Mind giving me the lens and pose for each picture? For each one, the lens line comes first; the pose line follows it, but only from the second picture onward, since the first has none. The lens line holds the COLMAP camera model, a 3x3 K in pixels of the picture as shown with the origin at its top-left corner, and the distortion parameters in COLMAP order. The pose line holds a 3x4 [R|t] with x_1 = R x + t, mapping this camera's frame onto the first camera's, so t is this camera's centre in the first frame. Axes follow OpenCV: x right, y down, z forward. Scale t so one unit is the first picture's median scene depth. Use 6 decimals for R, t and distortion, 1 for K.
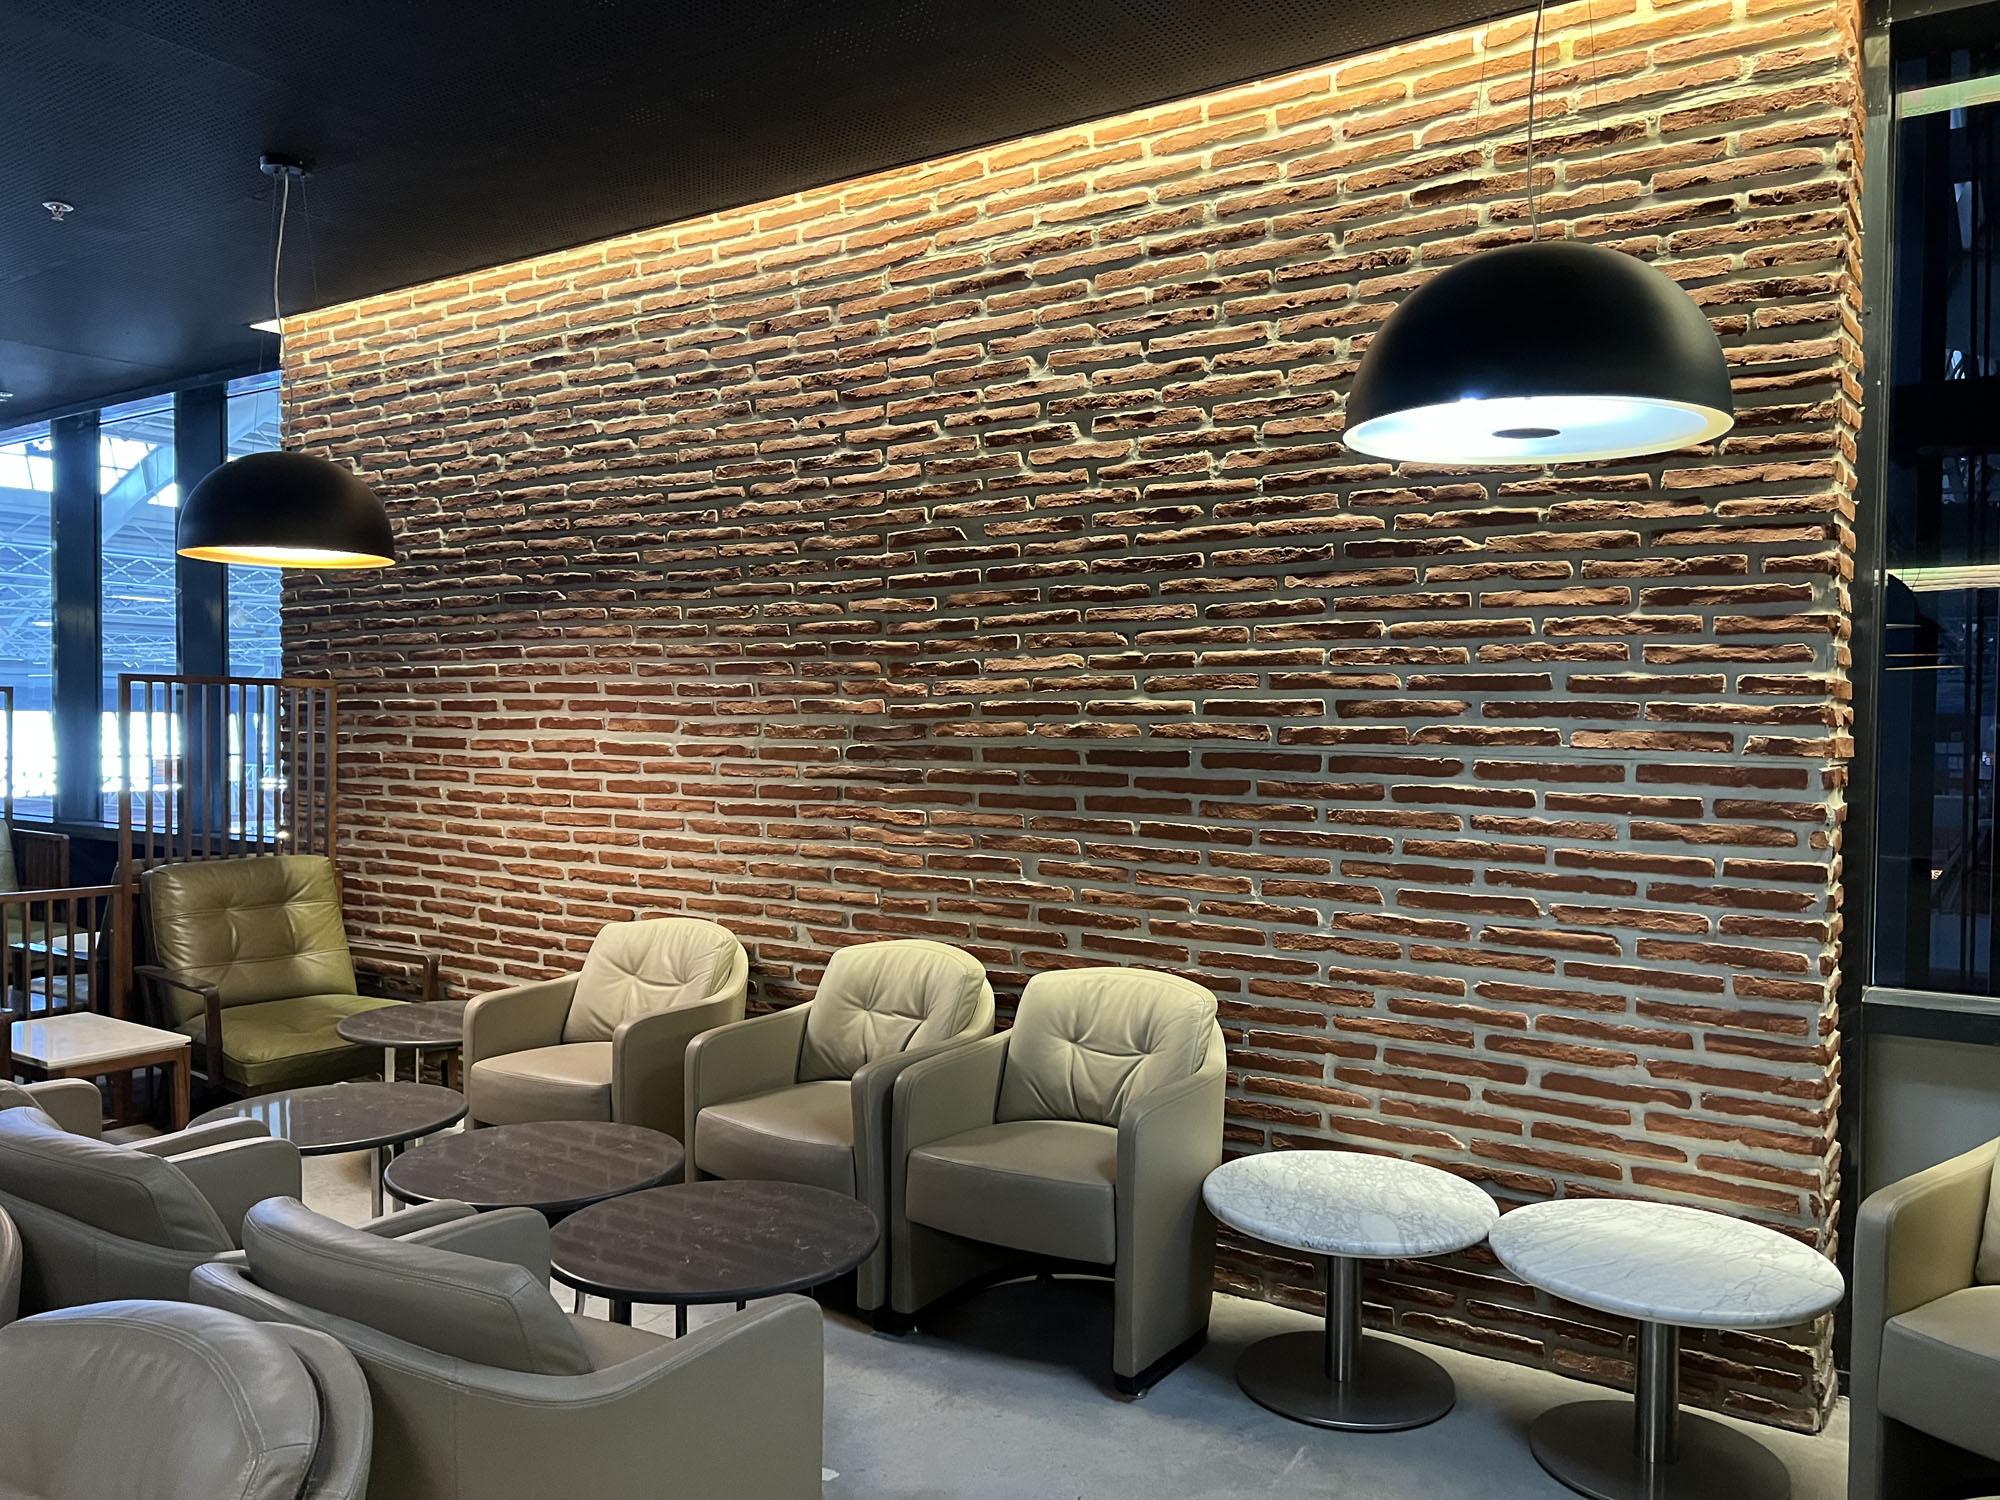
lens RADIAL K [[1535.1, 0, 1000.0], [0, 1535.1, 750.0], [0, 0, 1]] dist [0.075796, -0.082078]
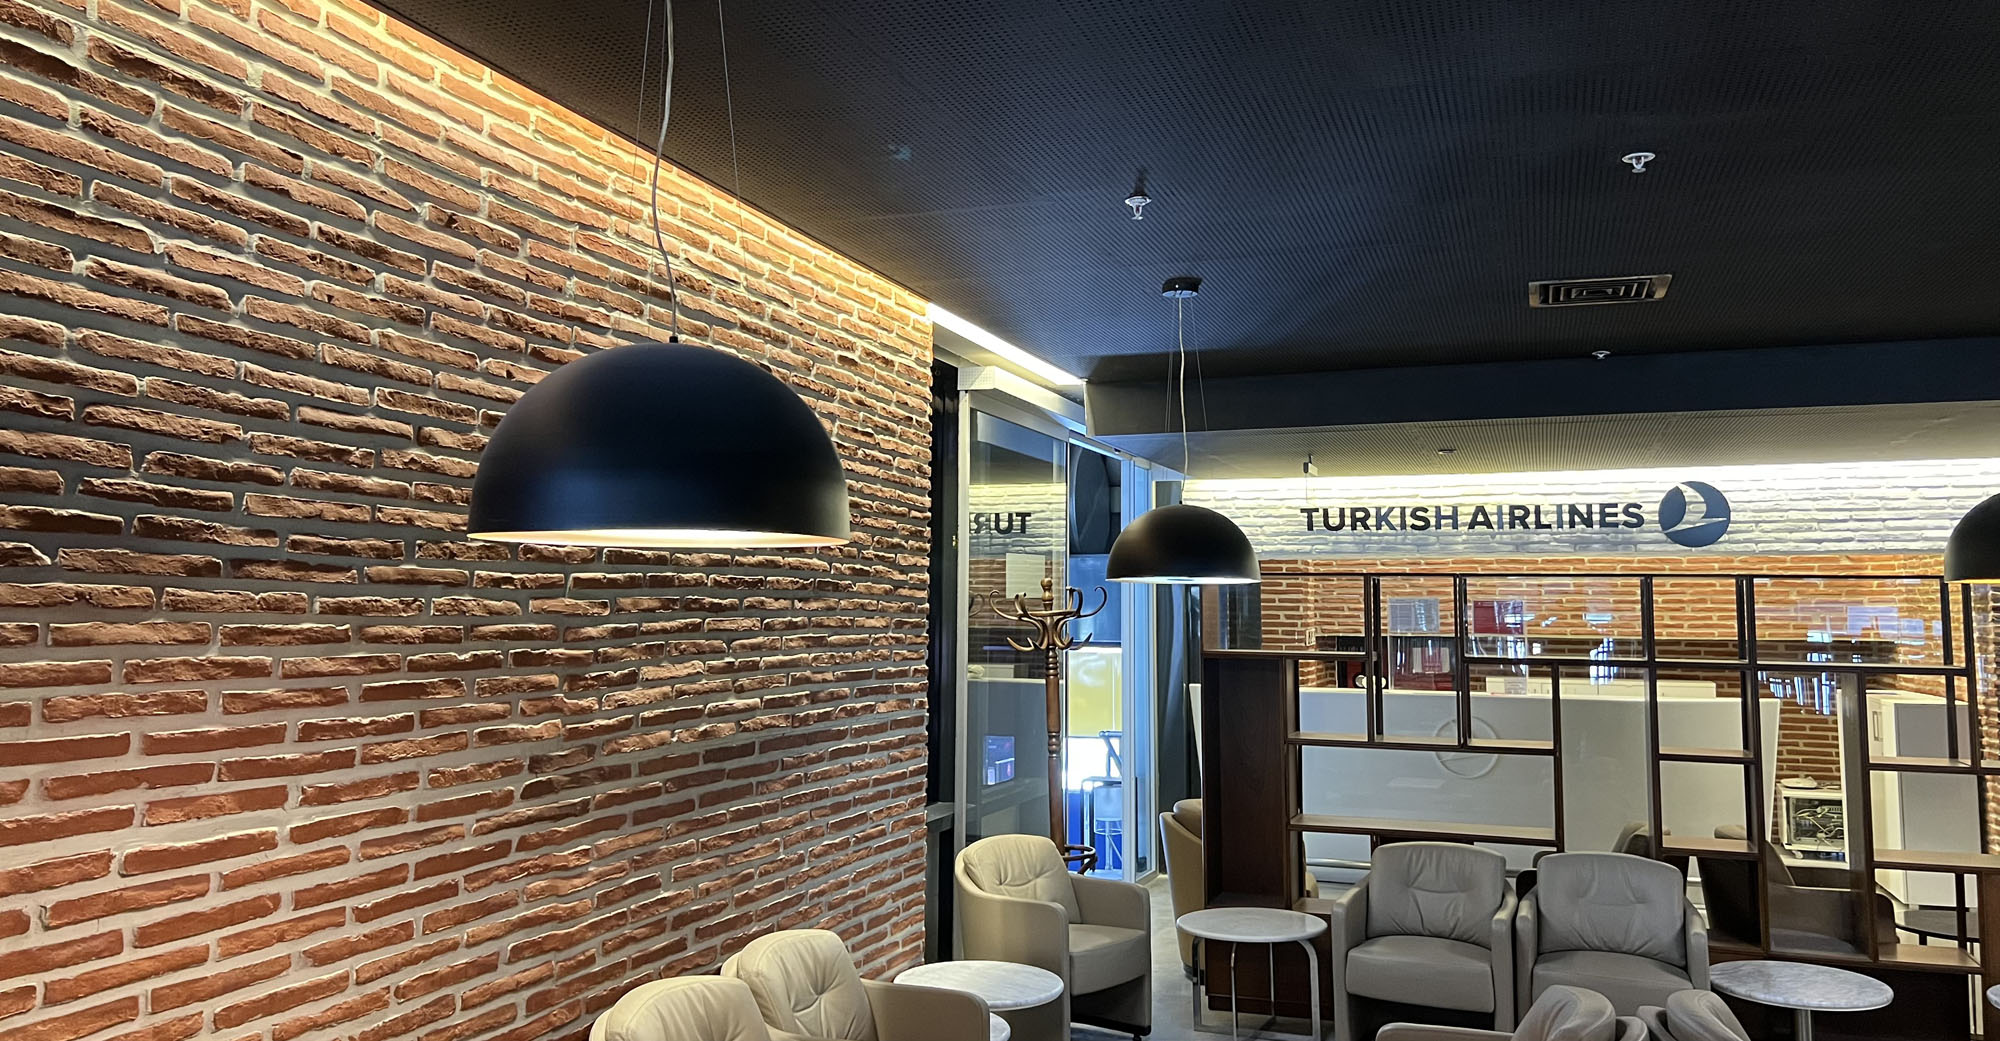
lens RADIAL K [[1488.1, 0, 999.3], [0, 1488.1, 456.4], [0, 0, 1]] dist [0.130068, -0.139508]
pose [[-0.251748, 0.094617, 0.963156, -0.916049], [0.015275, 0.995474, -0.093799, -0.092006], [-0.967672, -0.008901, -0.252054, 0.943459]]
